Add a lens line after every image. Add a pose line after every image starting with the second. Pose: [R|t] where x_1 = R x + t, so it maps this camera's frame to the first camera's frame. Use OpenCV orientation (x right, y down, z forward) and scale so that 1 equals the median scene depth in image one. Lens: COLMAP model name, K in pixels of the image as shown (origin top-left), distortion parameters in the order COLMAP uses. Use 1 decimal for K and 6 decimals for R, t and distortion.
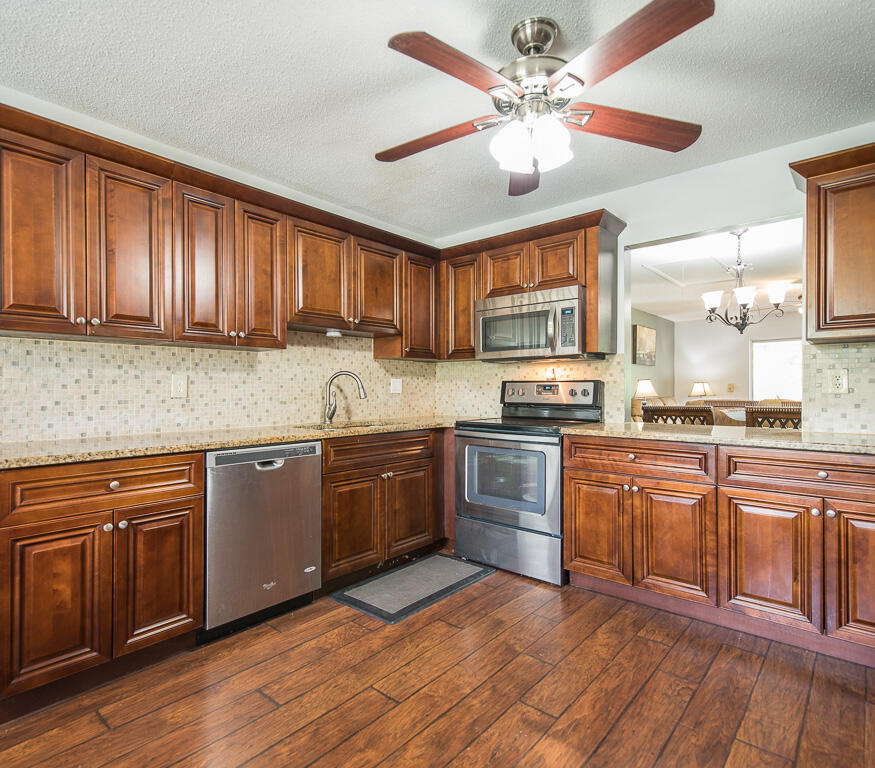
lens RADIAL K [[490.8, 0, 424.0], [0, 490.8, 389.0], [0, 0, 1]] dist [0.013795, 0.000472]
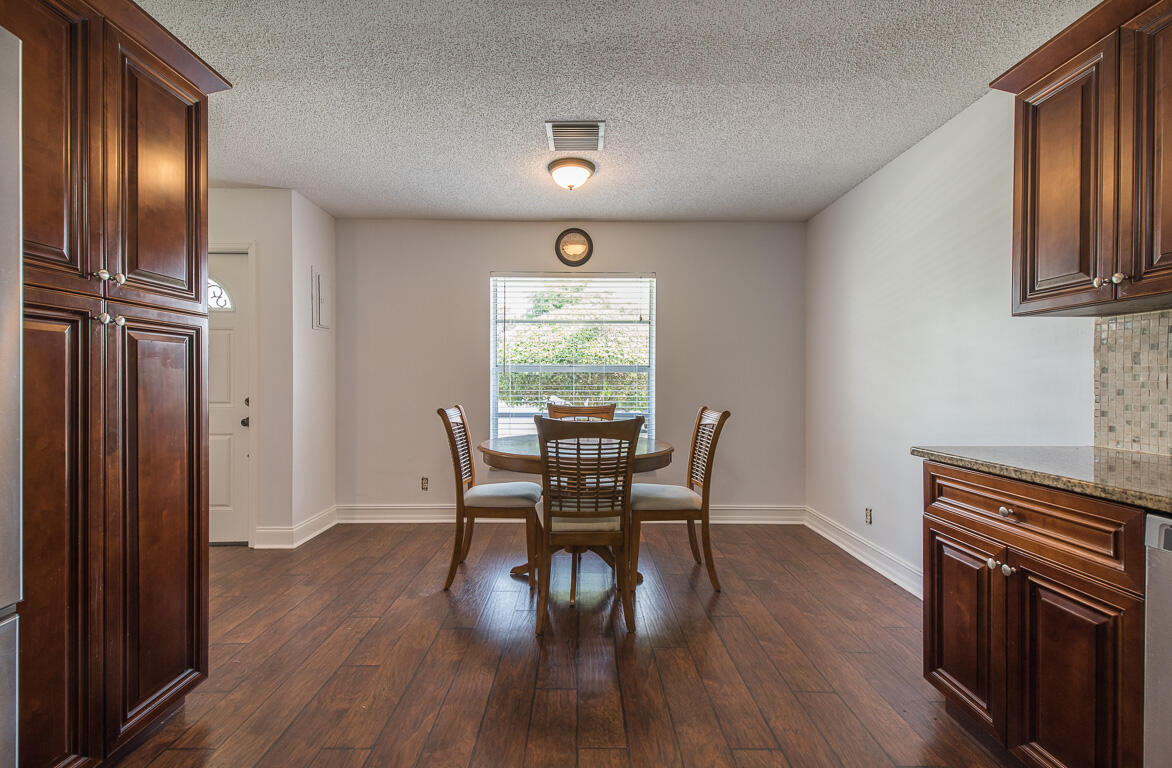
lens RADIAL K [[494.8, 0, 586.0], [0, 494.8, 384.0], [0, 0, 1]] dist [0.001921, -0.003513]
pose [[-0.738863, 0.001423, -0.673854, 0.222385], [-0.004447, 0.999966, 0.006988, 0.001967], [0.673840, 0.008160, -0.738832, 0.774852]]
